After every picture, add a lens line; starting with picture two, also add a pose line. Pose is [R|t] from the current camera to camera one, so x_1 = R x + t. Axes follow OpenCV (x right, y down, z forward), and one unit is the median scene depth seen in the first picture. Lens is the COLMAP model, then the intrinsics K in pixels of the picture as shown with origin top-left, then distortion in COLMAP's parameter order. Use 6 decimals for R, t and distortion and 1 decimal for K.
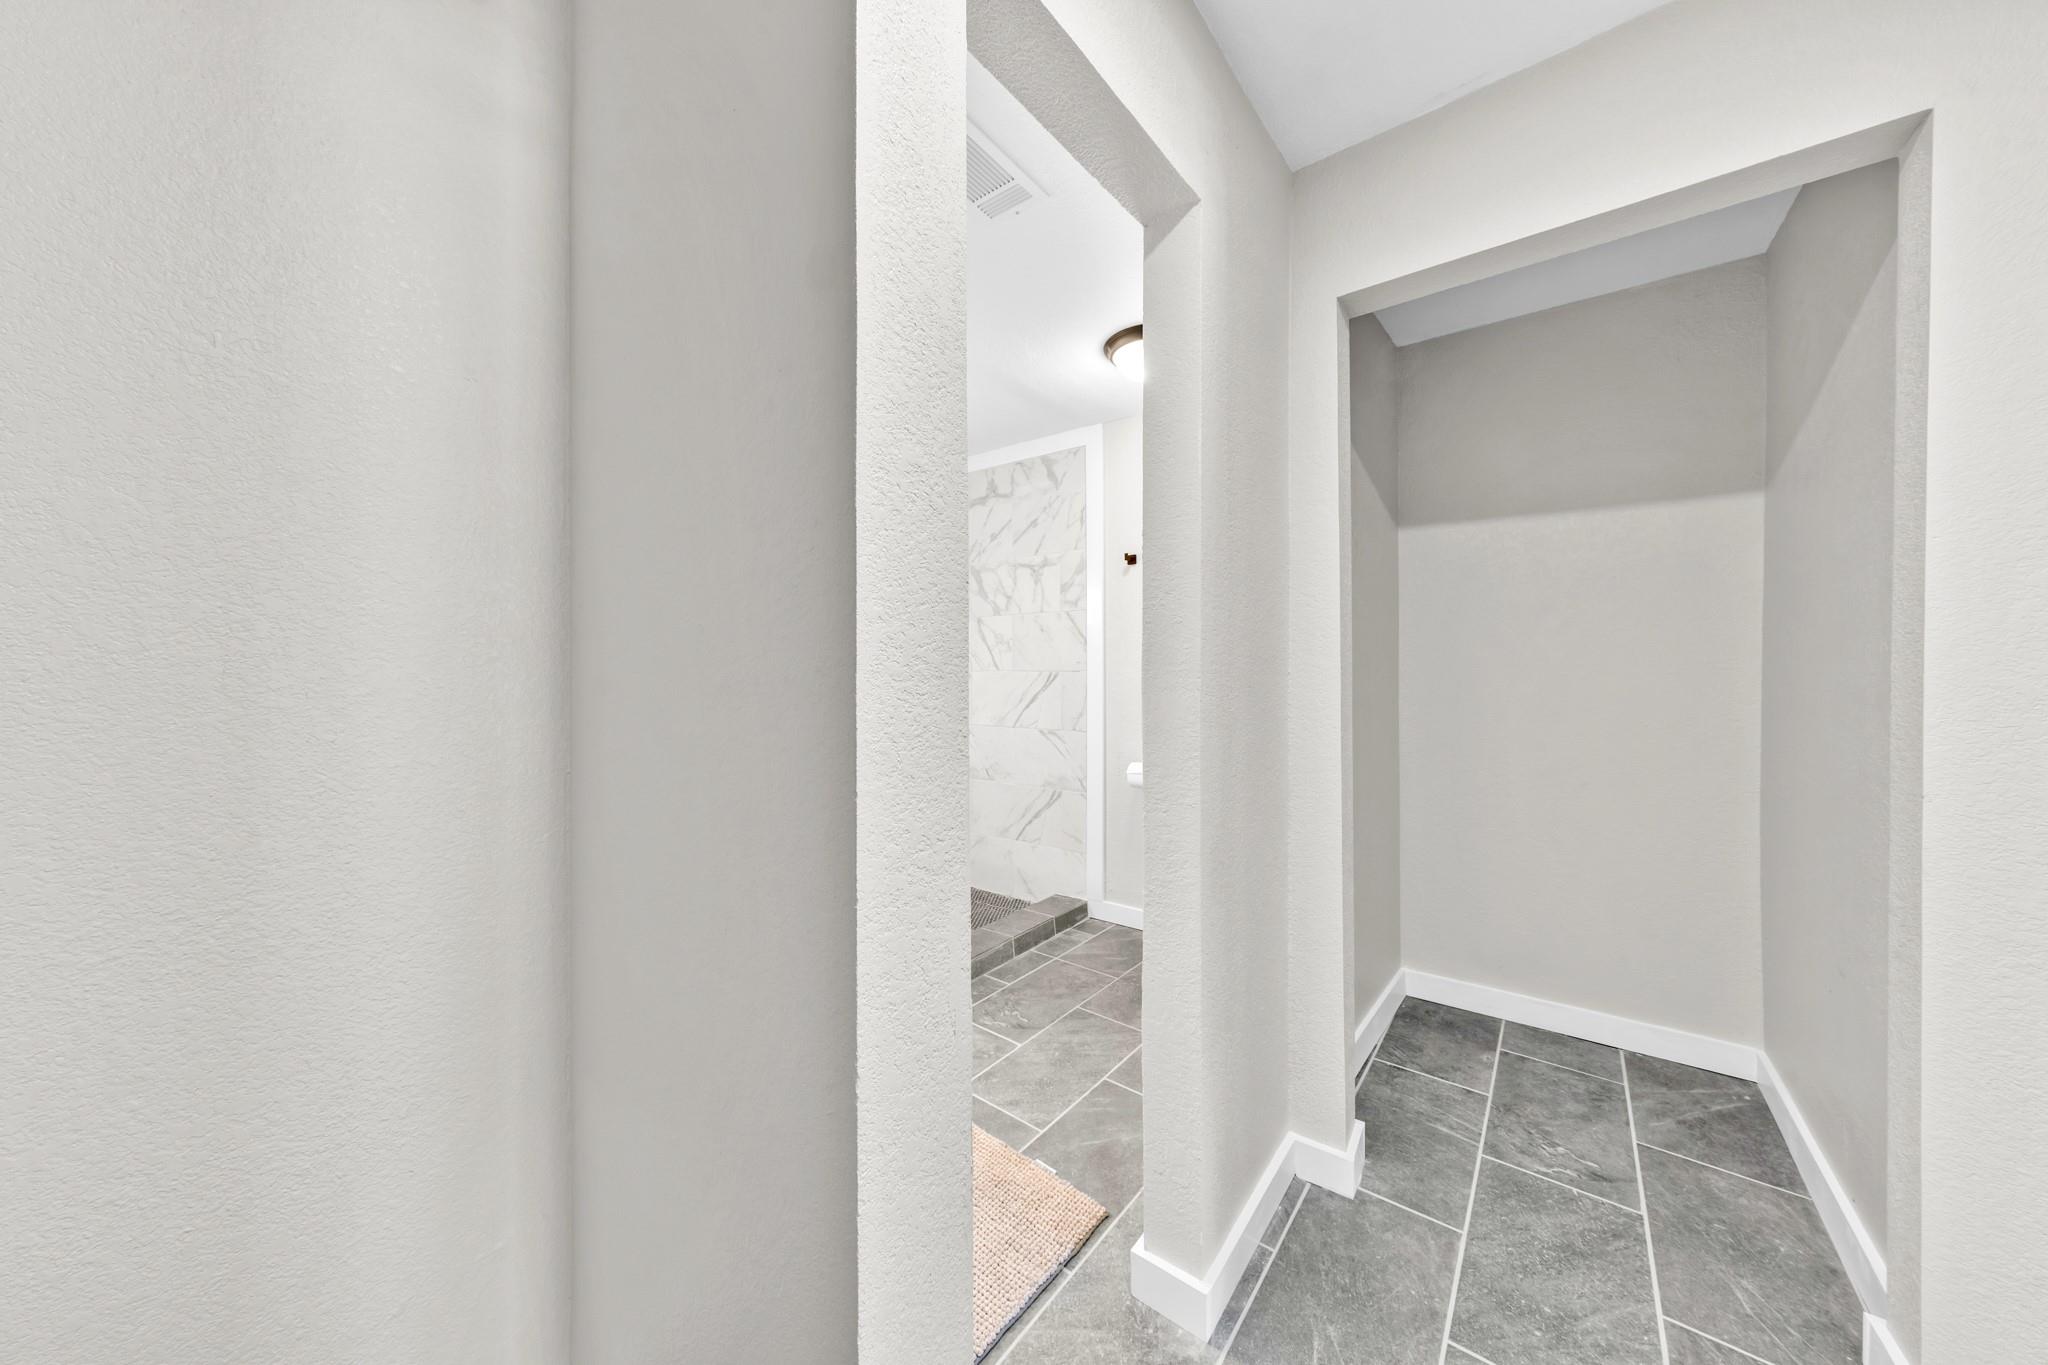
lens RADIAL K [[687.5, 0, 1022.5], [0, 687.5, 674.2], [0, 0, 1]] dist [0.000653, 0.000049]
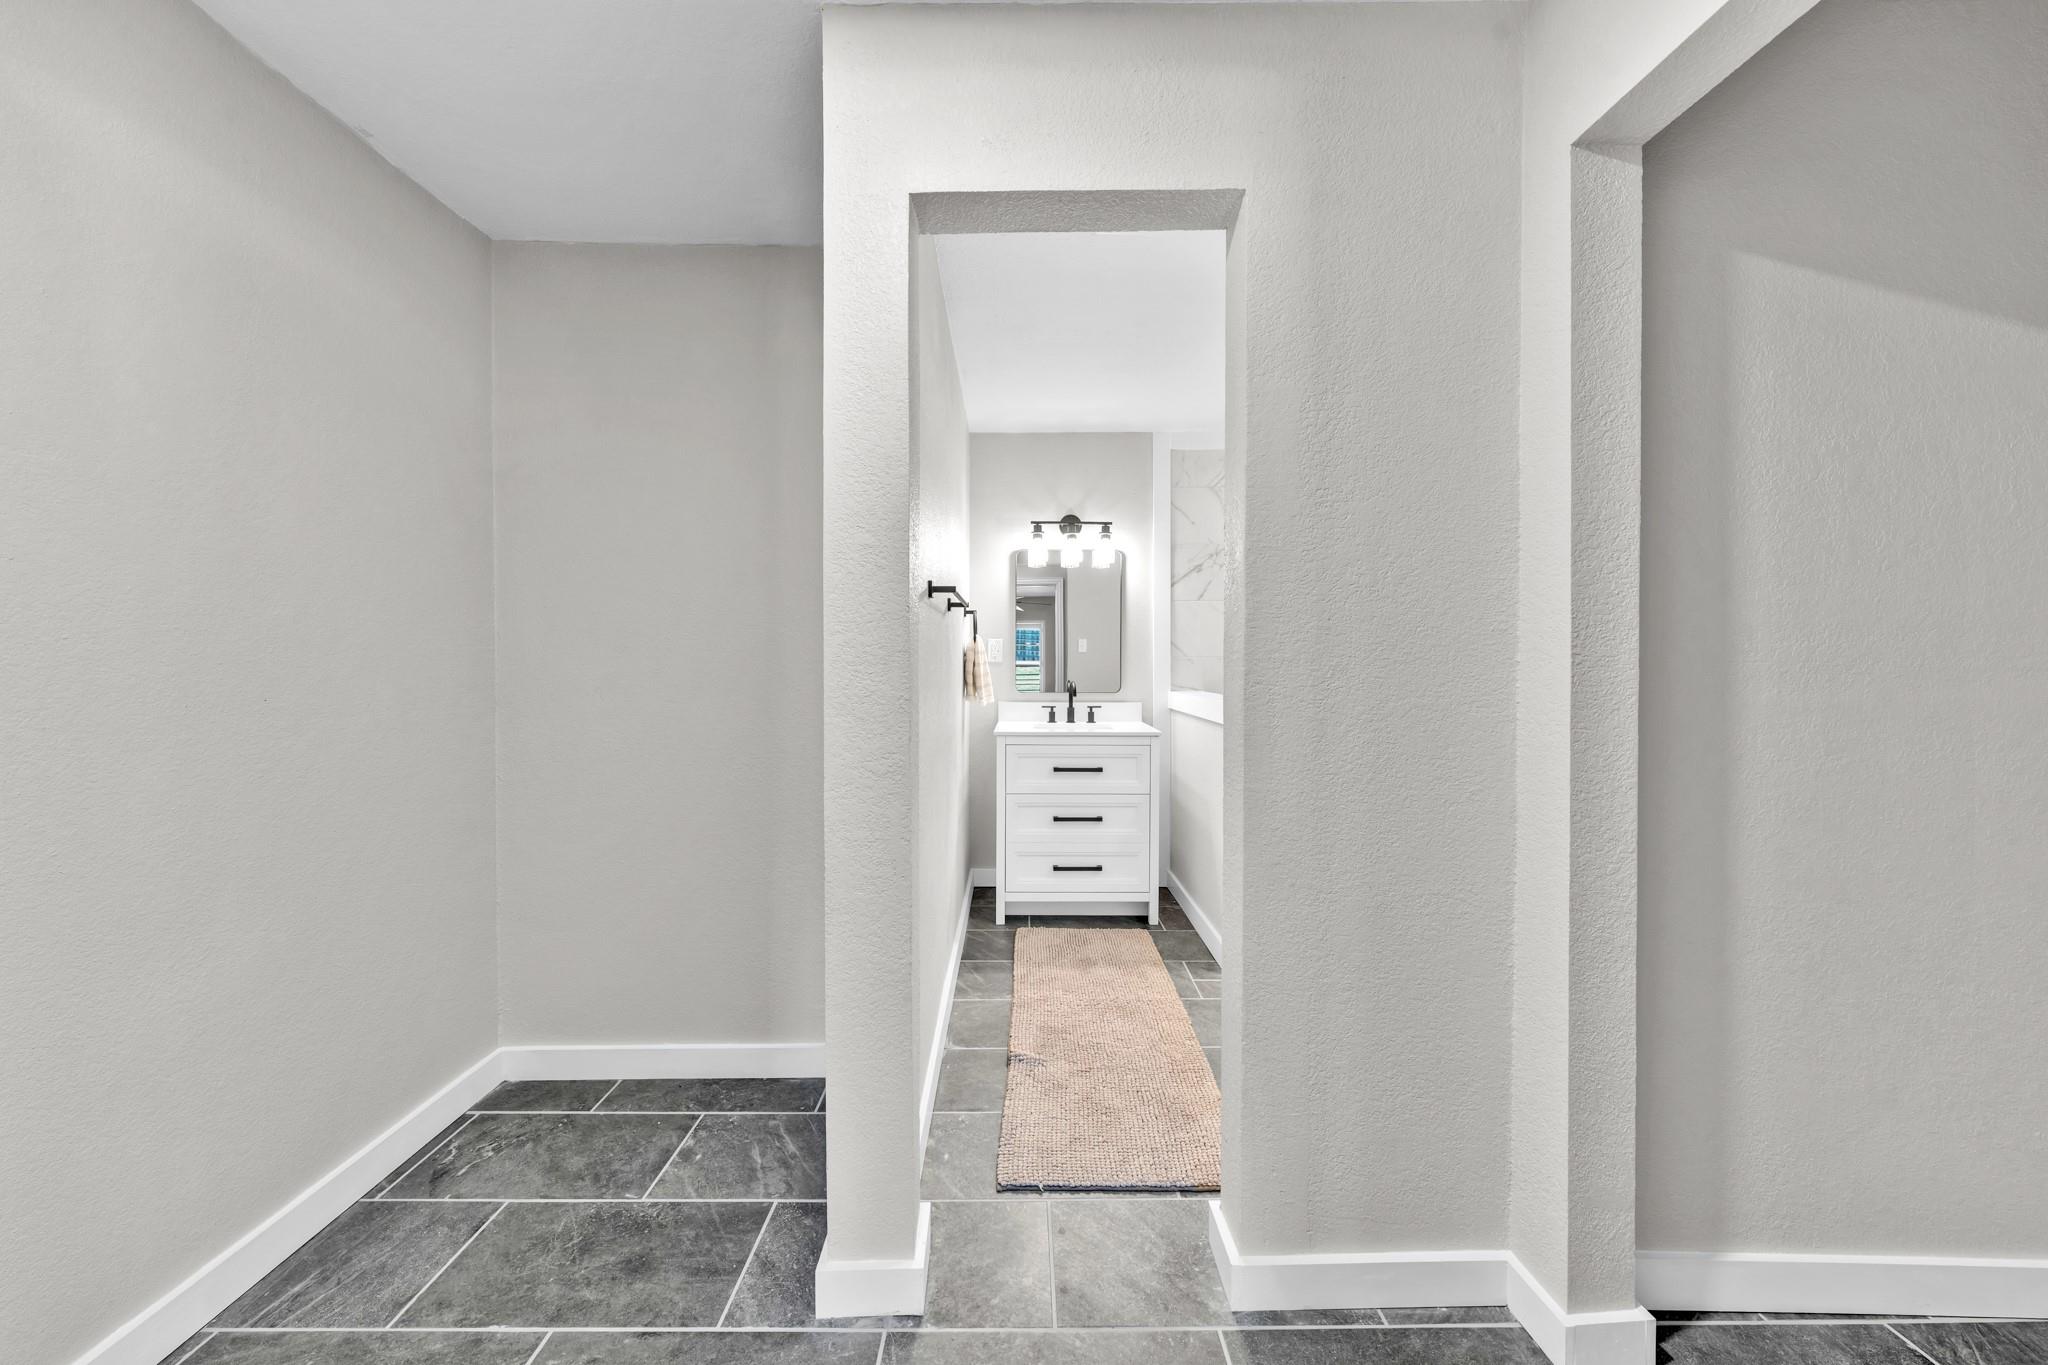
lens RADIAL K [[687.5, 0, 1023.7], [0, 687.5, 674.8], [0, 0, 1]] dist [0.000653, 0.000049]
pose [[0.628887, 0.013704, -0.777376, 0.833887], [-0.004266, 0.999890, 0.014176, 0.003499], [0.777485, -0.005599, 0.628877, 0.109635]]
